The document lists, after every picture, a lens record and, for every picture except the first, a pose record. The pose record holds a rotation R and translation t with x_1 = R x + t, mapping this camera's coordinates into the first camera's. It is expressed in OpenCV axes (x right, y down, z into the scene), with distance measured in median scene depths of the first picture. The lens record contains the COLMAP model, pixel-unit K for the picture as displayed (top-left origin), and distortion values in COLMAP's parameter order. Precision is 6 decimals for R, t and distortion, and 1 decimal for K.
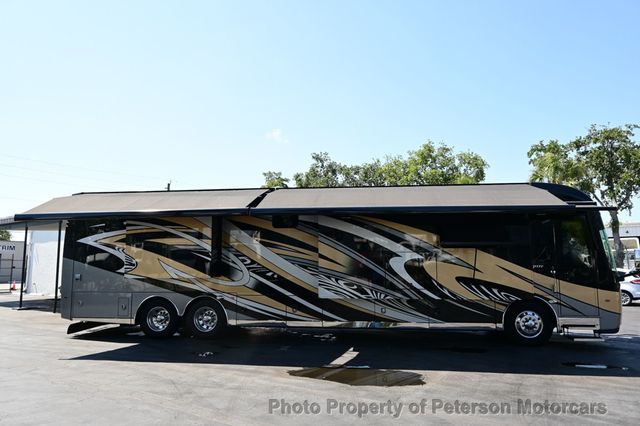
lens RADIAL K [[436.5, 0, 320.5], [0, 436.5, 216.2], [0, 0, 1]] dist [-0.001141, -0.001562]
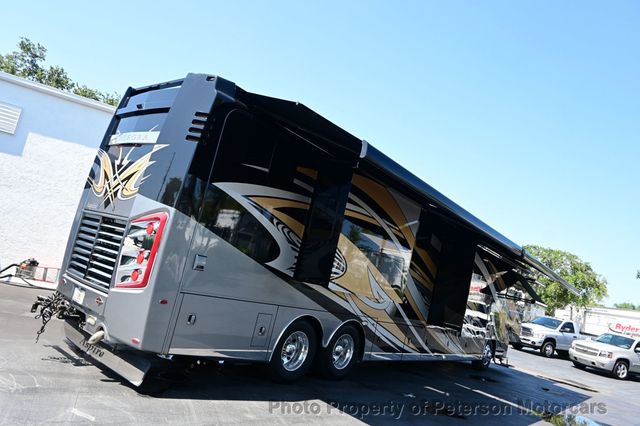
lens RADIAL K [[436.5, 0, 320.5], [0, 436.5, 216.2], [0, 0, 1]] dist [-0.001141, -0.001562]
pose [[0.521928, 0.238089, 0.819087, -0.992837], [-0.308411, 0.947965, -0.079029, 0.104454], [-0.795282, -0.211368, 0.568199, 0.733916]]
